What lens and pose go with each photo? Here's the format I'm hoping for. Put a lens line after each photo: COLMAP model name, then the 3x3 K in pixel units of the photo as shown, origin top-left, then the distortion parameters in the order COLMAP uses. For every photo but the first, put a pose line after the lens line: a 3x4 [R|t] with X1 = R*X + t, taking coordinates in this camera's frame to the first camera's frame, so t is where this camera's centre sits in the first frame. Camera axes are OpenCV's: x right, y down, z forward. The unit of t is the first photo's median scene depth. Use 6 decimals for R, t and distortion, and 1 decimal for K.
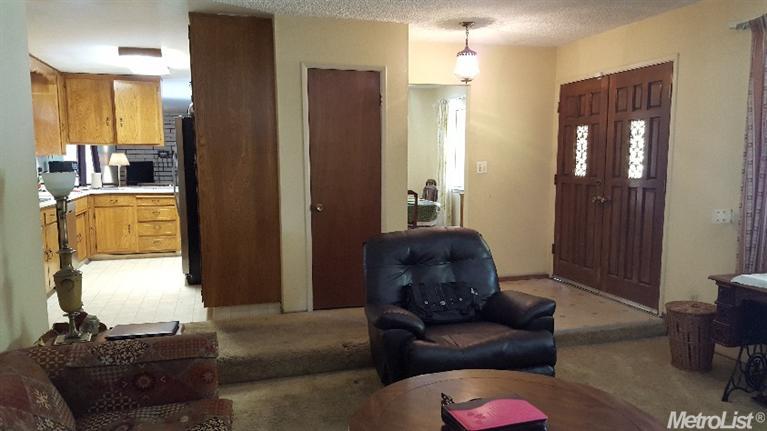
lens RADIAL K [[547.4, 0, 380.7], [0, 547.4, 229.9], [0, 0, 1]] dist [0.005606, 0.001219]
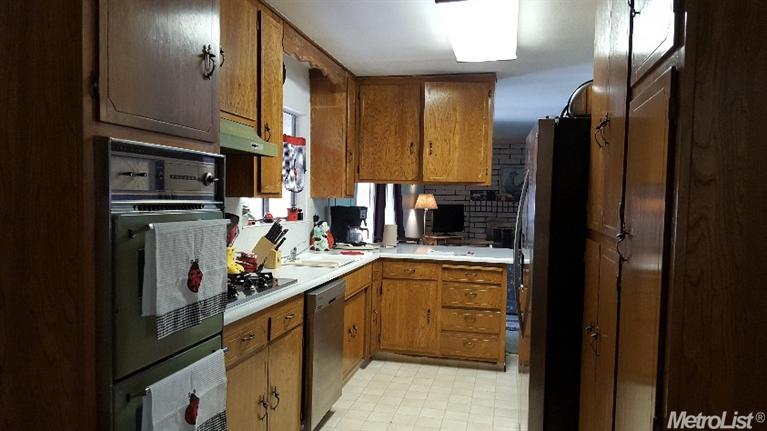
lens RADIAL K [[547.4, 0, 380.7], [0, 547.4, 229.9], [0, 0, 1]] dist [0.005606, 0.001219]
pose [[0.861838, 0.046515, -0.505046, -0.192871], [-0.083158, 0.995269, -0.050242, -0.063312], [0.500320, 0.085299, 0.861629, 0.422116]]
